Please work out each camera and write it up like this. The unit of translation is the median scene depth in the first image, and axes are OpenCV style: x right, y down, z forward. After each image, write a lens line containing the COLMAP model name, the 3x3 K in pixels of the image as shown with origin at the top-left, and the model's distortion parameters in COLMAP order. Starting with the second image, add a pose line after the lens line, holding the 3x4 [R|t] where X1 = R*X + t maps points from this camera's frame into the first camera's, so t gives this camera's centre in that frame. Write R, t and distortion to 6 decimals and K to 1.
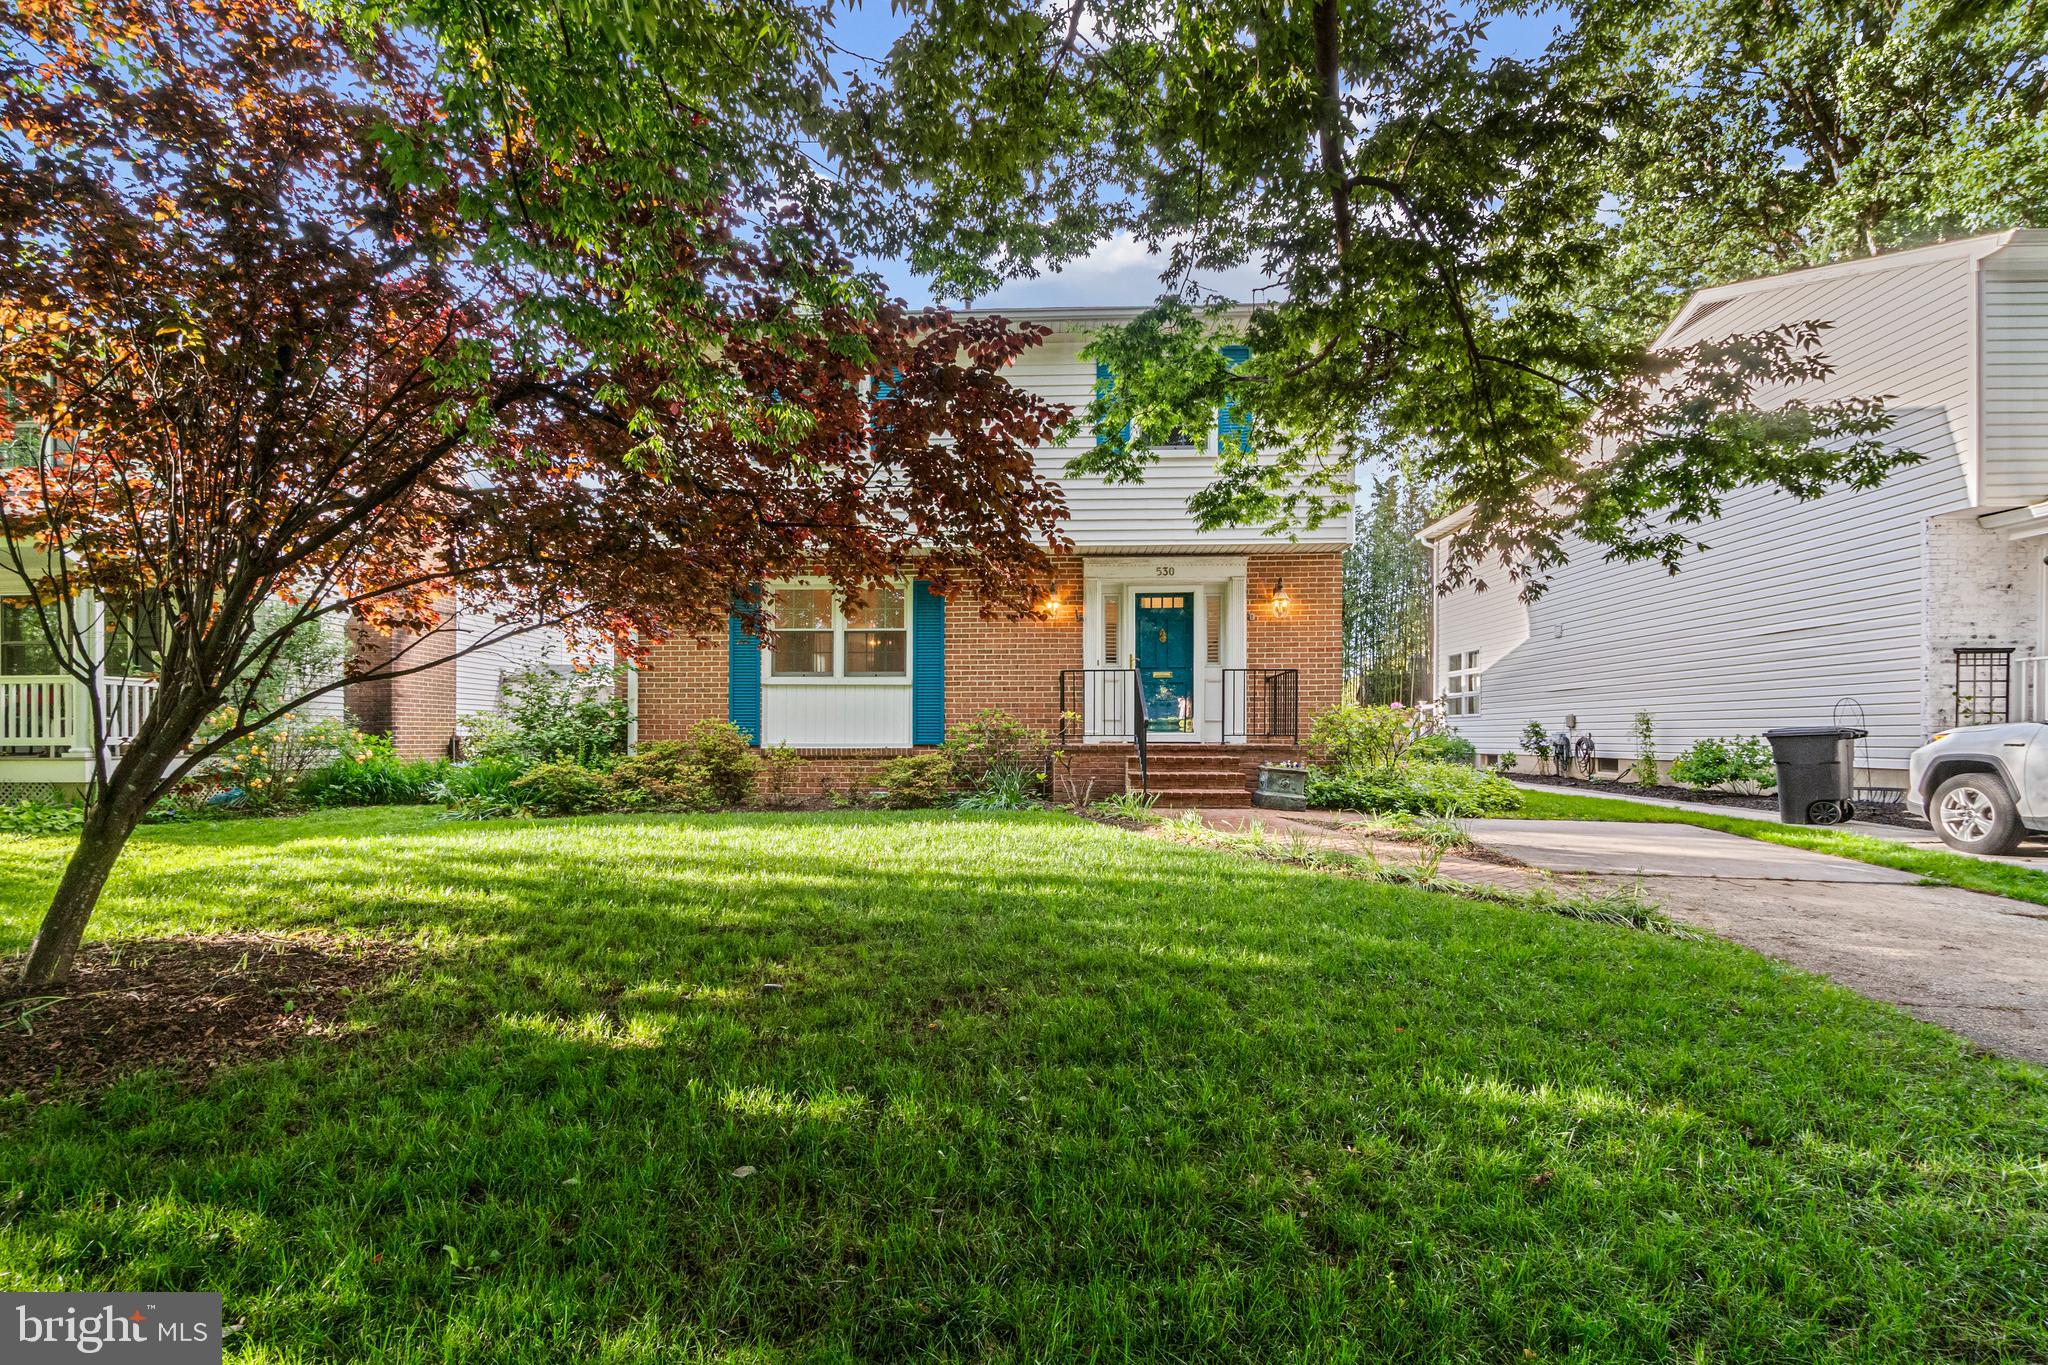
lens RADIAL K [[886.0, 0, 1037.8], [0, 886.0, 737.2], [0, 0, 1]] dist [-0.000454, -0.000001]
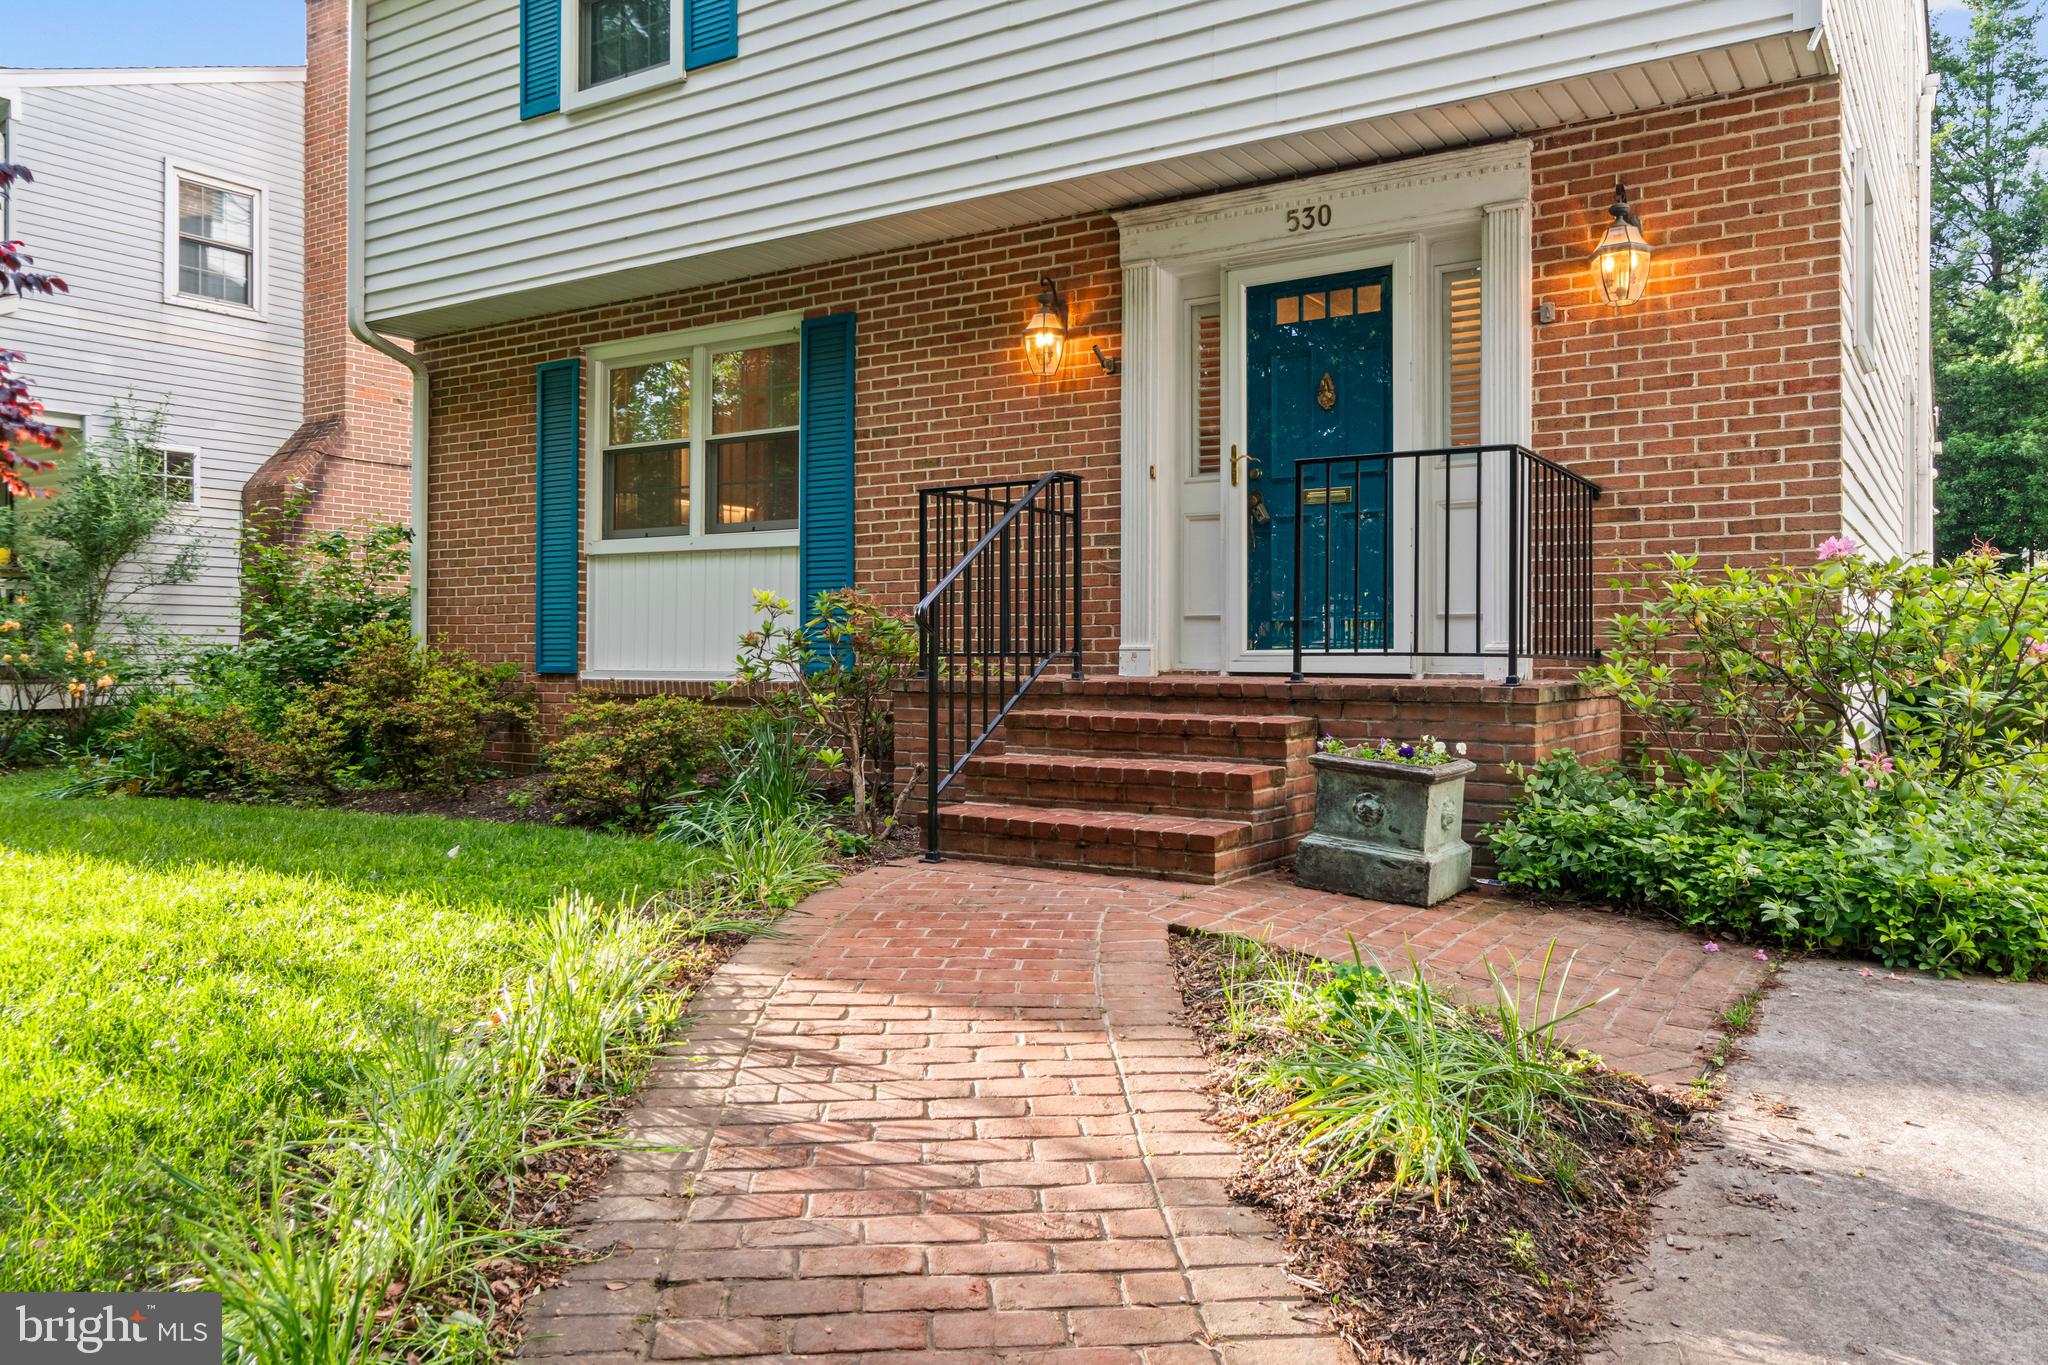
lens RADIAL K [[1476.1, 0, 1024.1], [0, 1476.1, 674.0], [0, 0, 1]] dist [0.005670, 0.000030]
pose [[0.865057, 0.006824, -0.501627, 0.352164], [-0.001057, 0.999930, 0.011780, -0.001423], [0.501672, -0.009660, 0.865004, 0.393221]]
